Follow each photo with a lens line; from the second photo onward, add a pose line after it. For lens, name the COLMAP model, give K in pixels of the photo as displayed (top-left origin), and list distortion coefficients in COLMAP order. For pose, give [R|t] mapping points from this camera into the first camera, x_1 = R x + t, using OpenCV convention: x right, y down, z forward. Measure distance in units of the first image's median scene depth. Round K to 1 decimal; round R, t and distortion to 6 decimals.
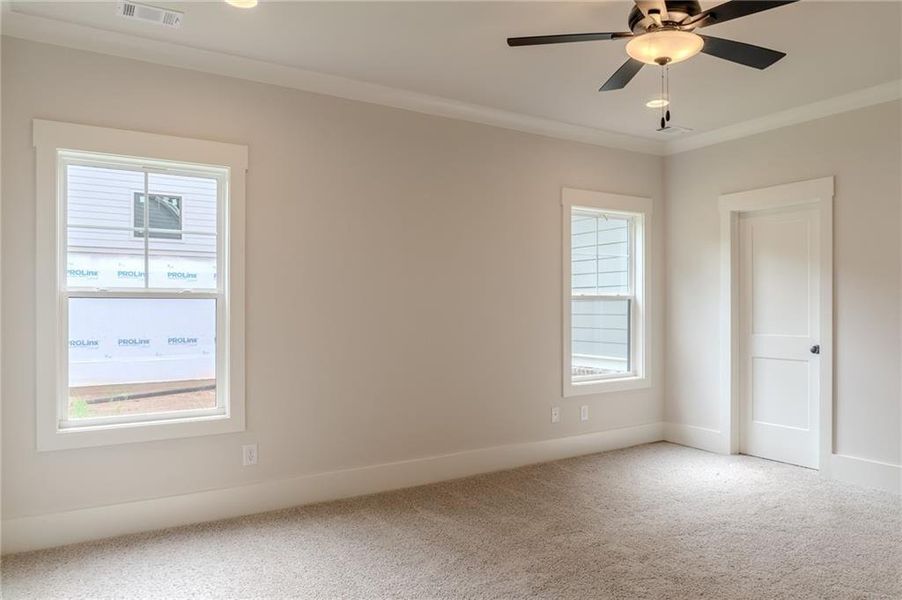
lens RADIAL K [[619.7, 0, 456.4], [0, 619.7, 307.8], [0, 0, 1]] dist [-0.021403, 0.000916]
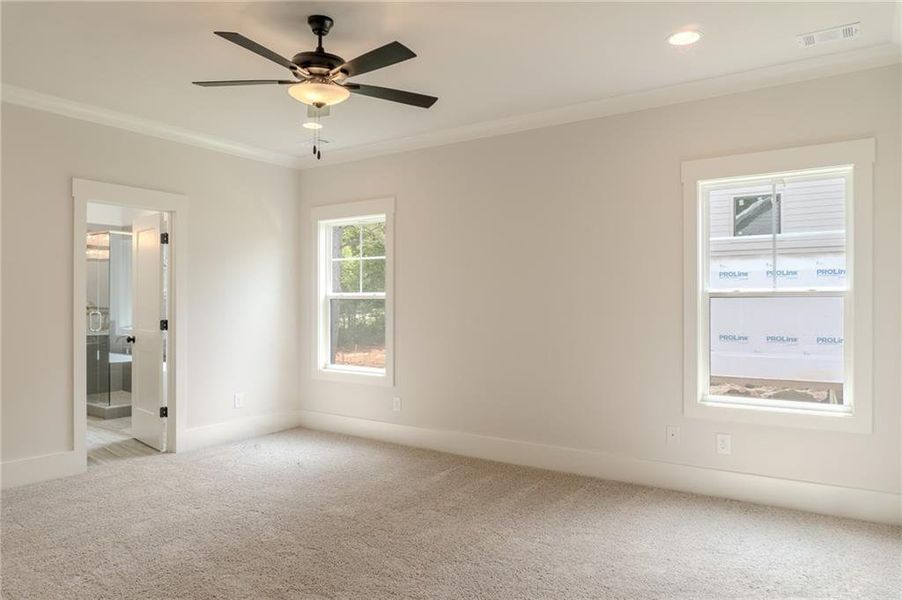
lens RADIAL K [[619.7, 0, 456.4], [0, 619.7, 307.8], [0, 0, 1]] dist [-0.021403, 0.000916]
pose [[0.423162, 0.006965, -0.906028, 0.230061], [-0.004531, 0.999974, 0.005571, -0.000508], [0.906043, 0.001748, 0.423182, 0.107957]]
